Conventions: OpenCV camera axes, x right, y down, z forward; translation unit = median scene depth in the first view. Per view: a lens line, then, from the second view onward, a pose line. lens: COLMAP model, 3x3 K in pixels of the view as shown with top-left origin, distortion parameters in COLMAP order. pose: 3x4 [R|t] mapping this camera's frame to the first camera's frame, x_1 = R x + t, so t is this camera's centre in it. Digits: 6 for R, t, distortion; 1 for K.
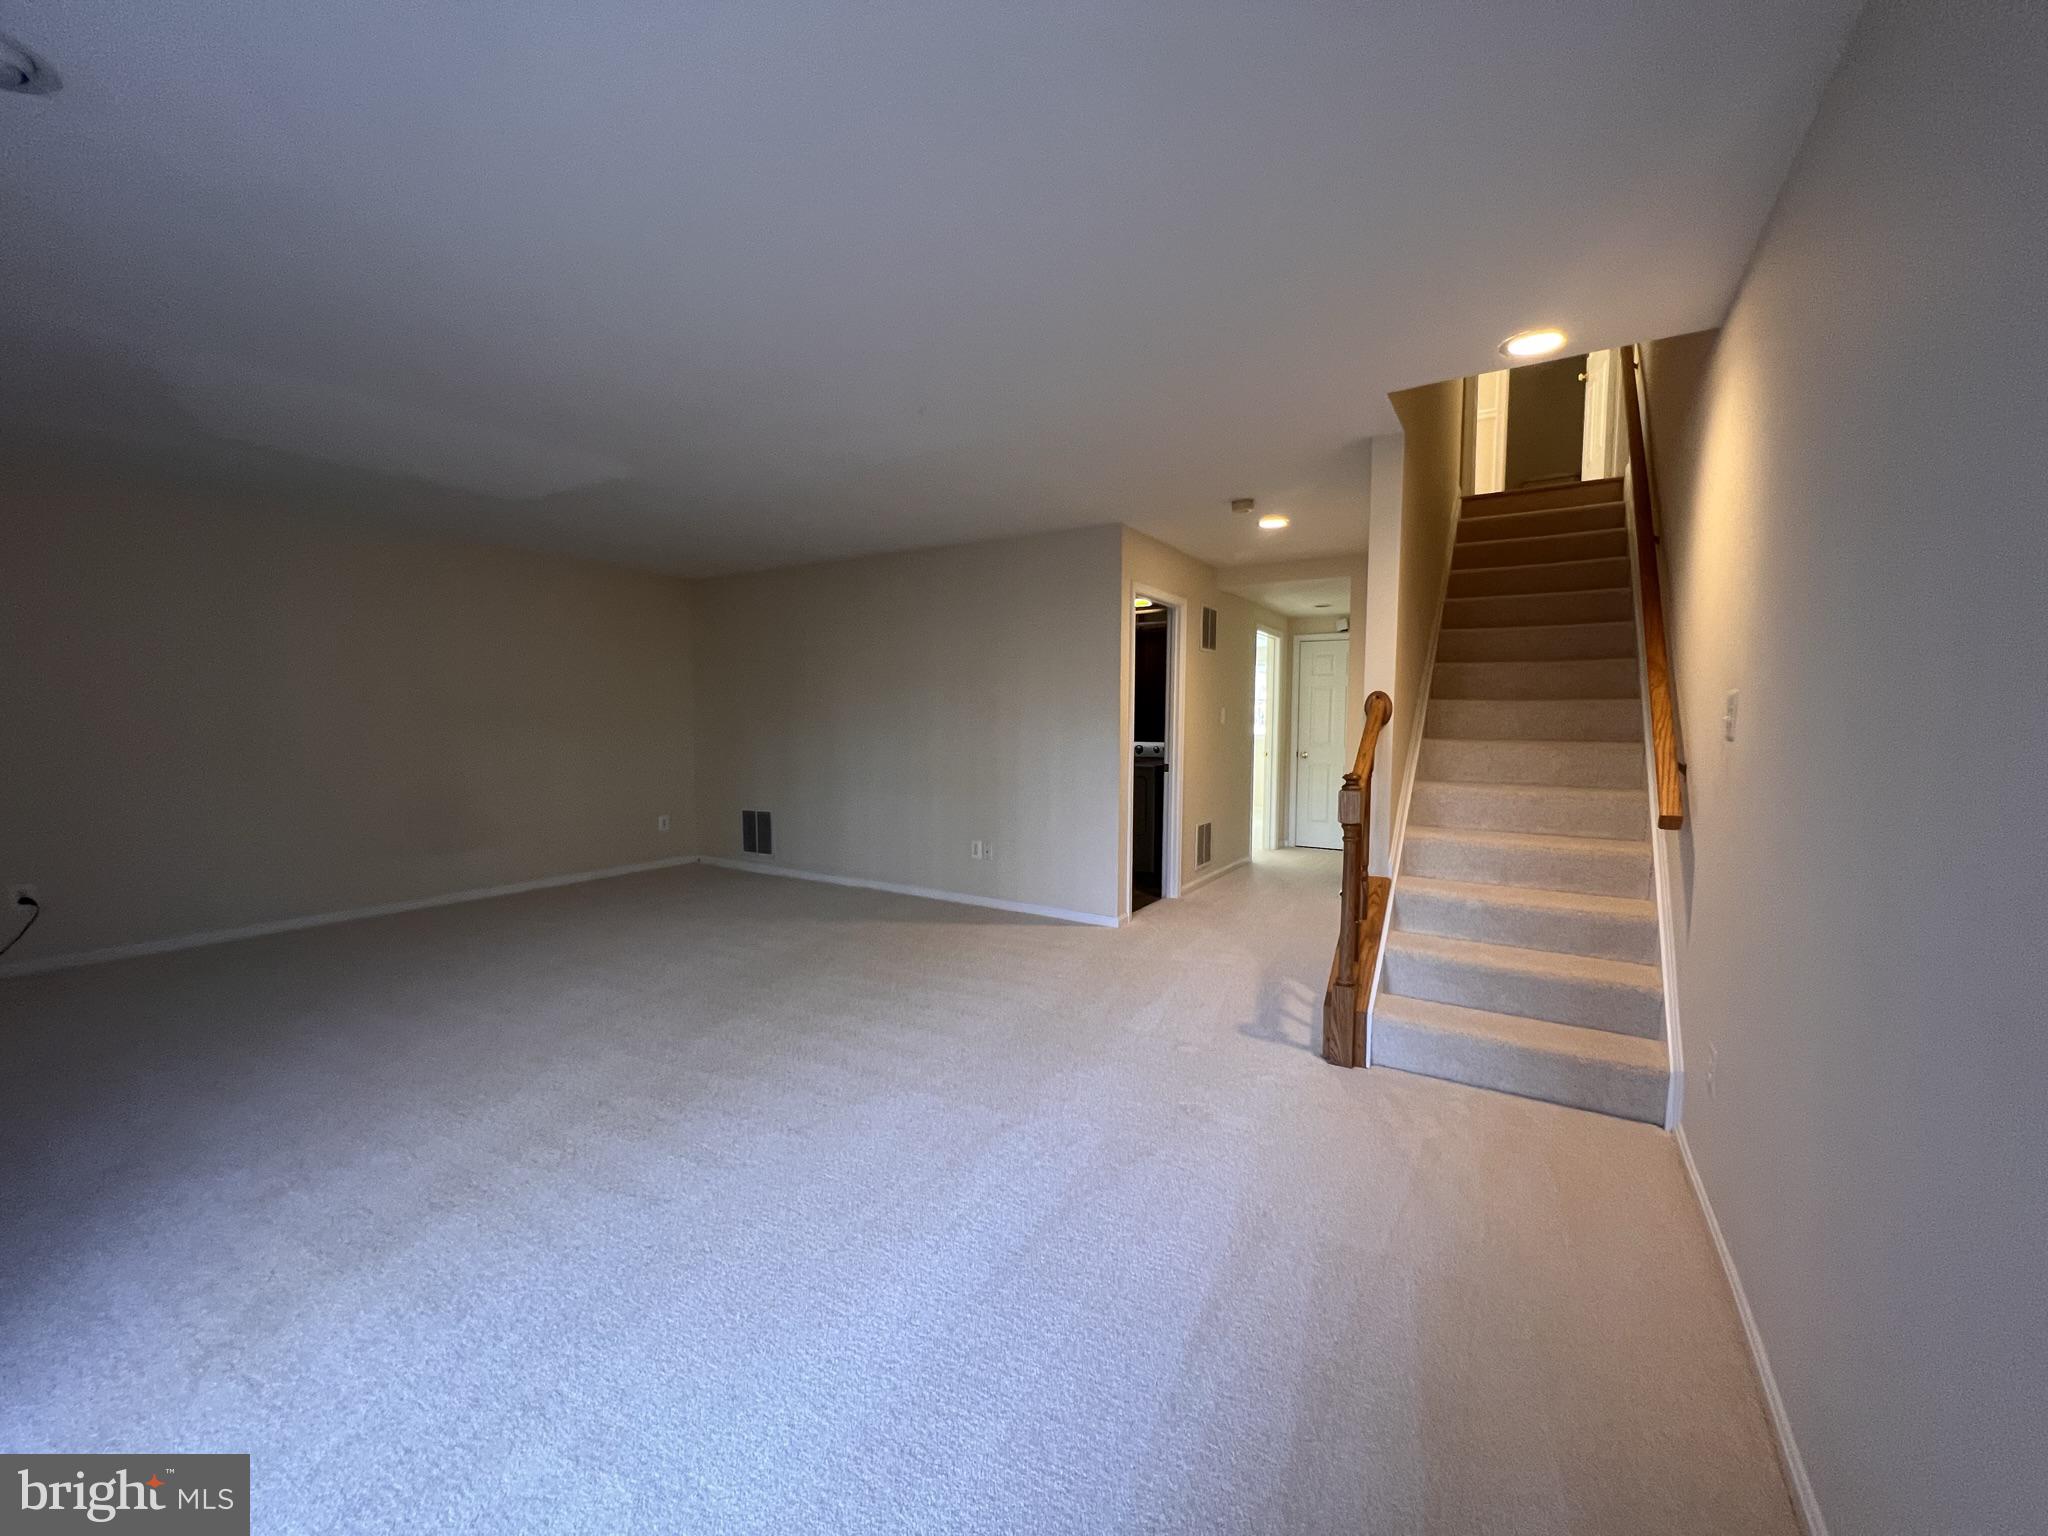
lens RADIAL K [[814.4, 0, 1024.0], [0, 814.4, 768.0], [0, 0, 1]] dist [0.000538, 0.000033]
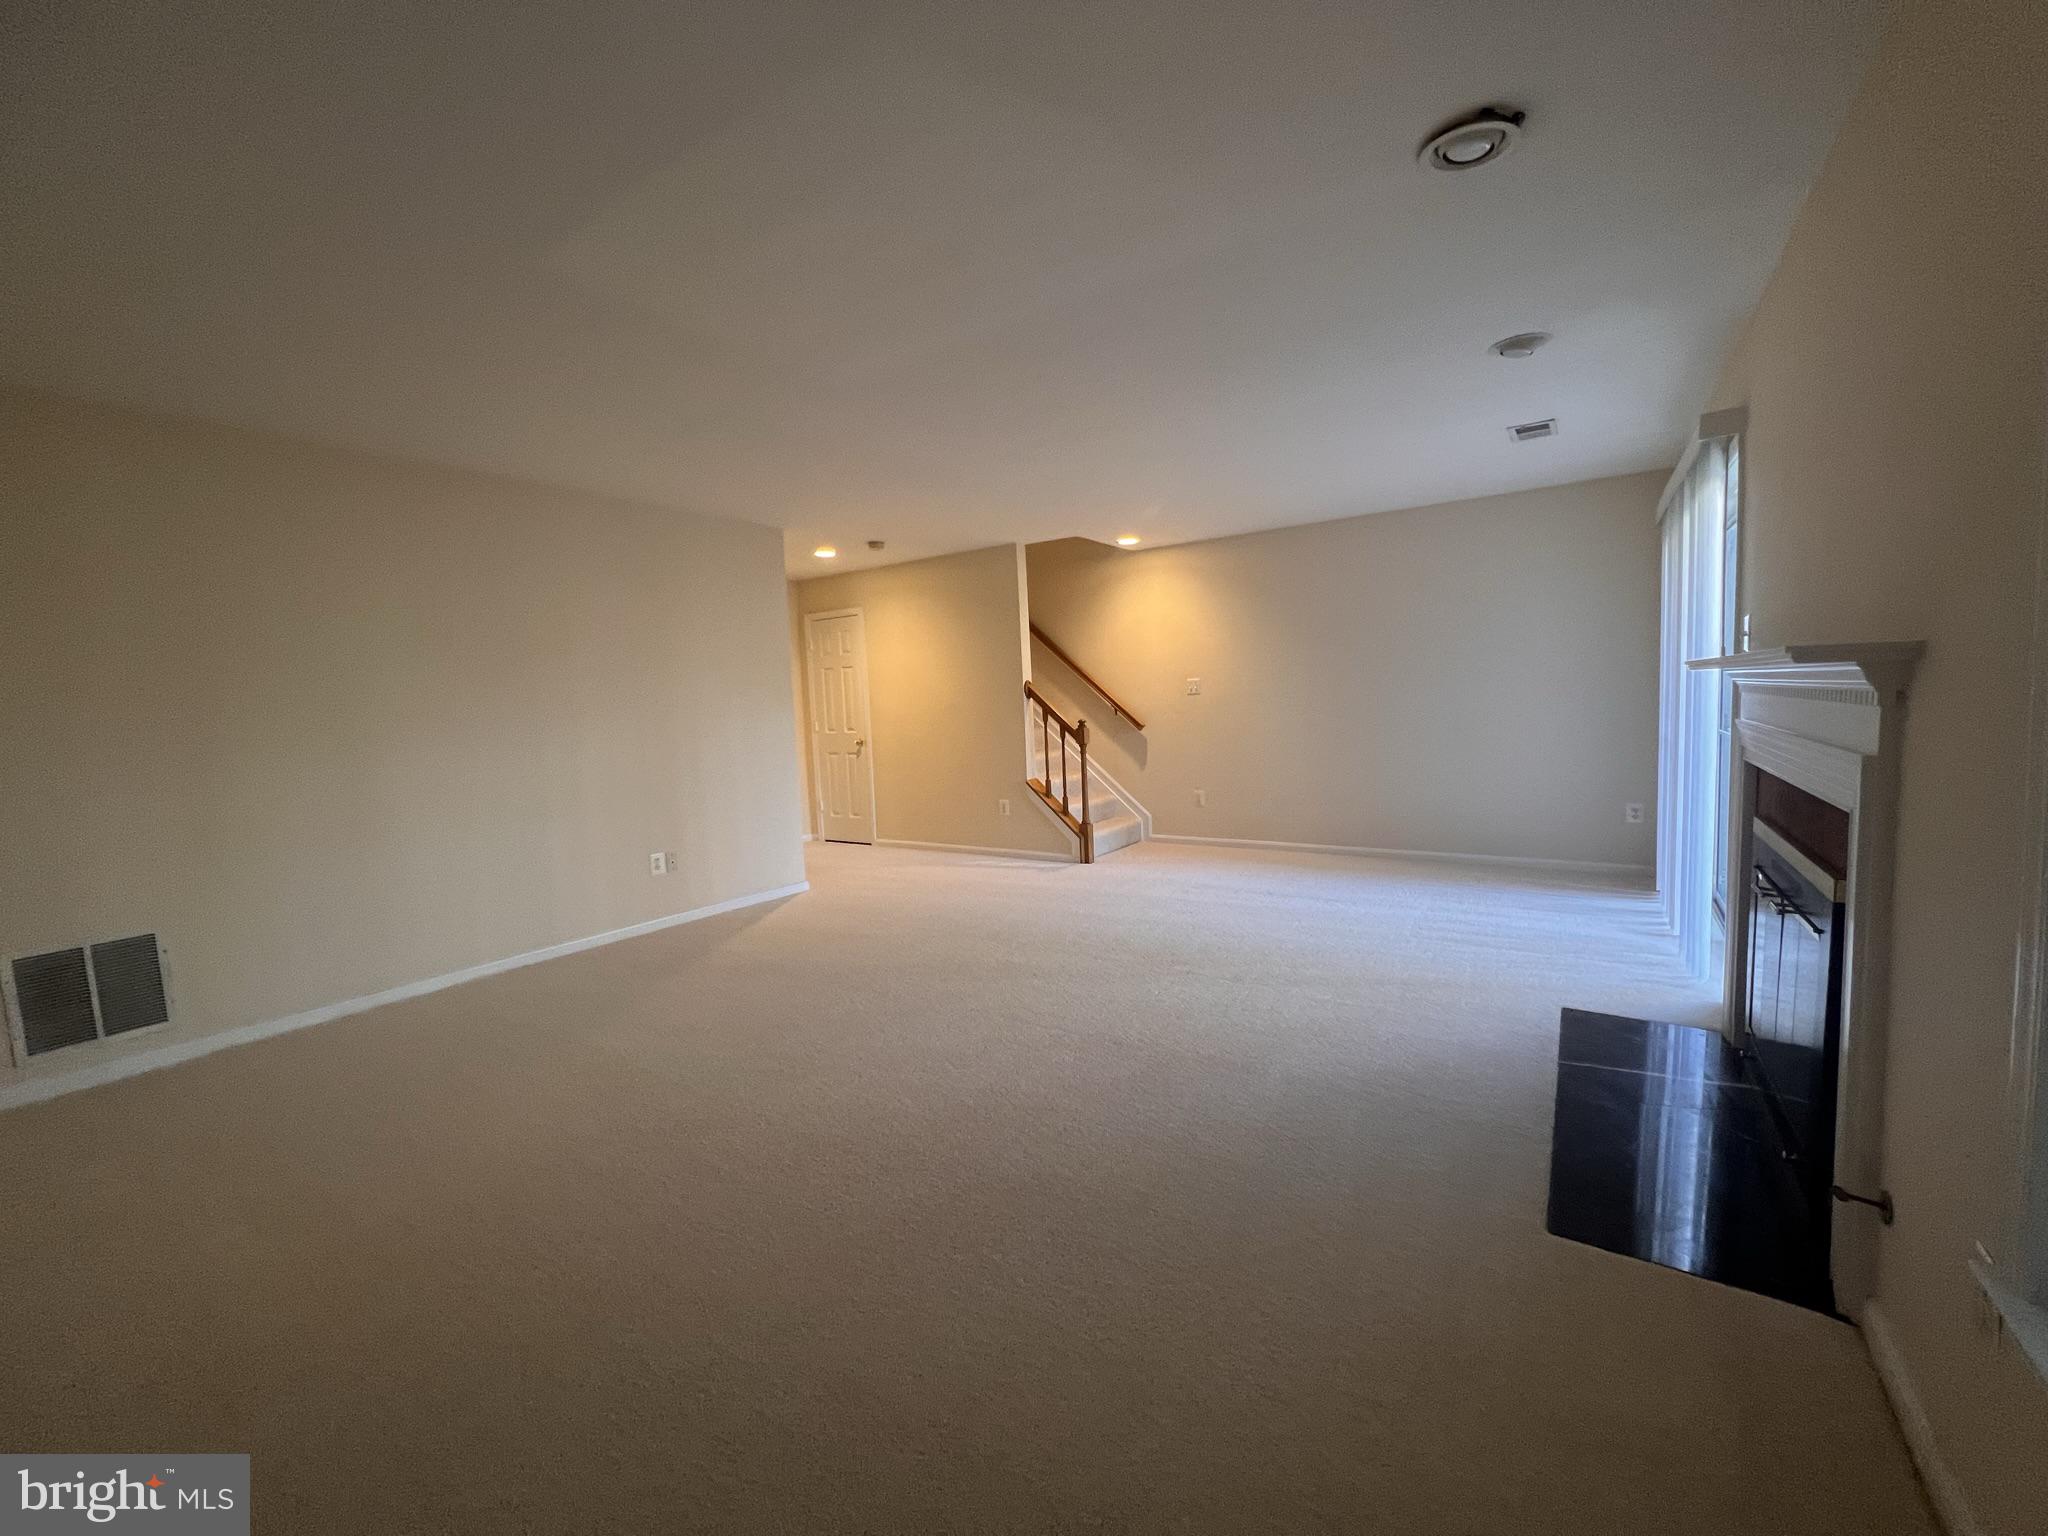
lens RADIAL K [[814.4, 0, 1024.0], [0, 814.4, 768.0], [0, 0, 1]] dist [0.000538, 0.000033]
pose [[0.055695, -0.097848, 0.993642, -0.883522], [0.097323, 0.990979, 0.092131, -0.041585], [-0.993693, 0.091573, 0.064715, 0.552035]]
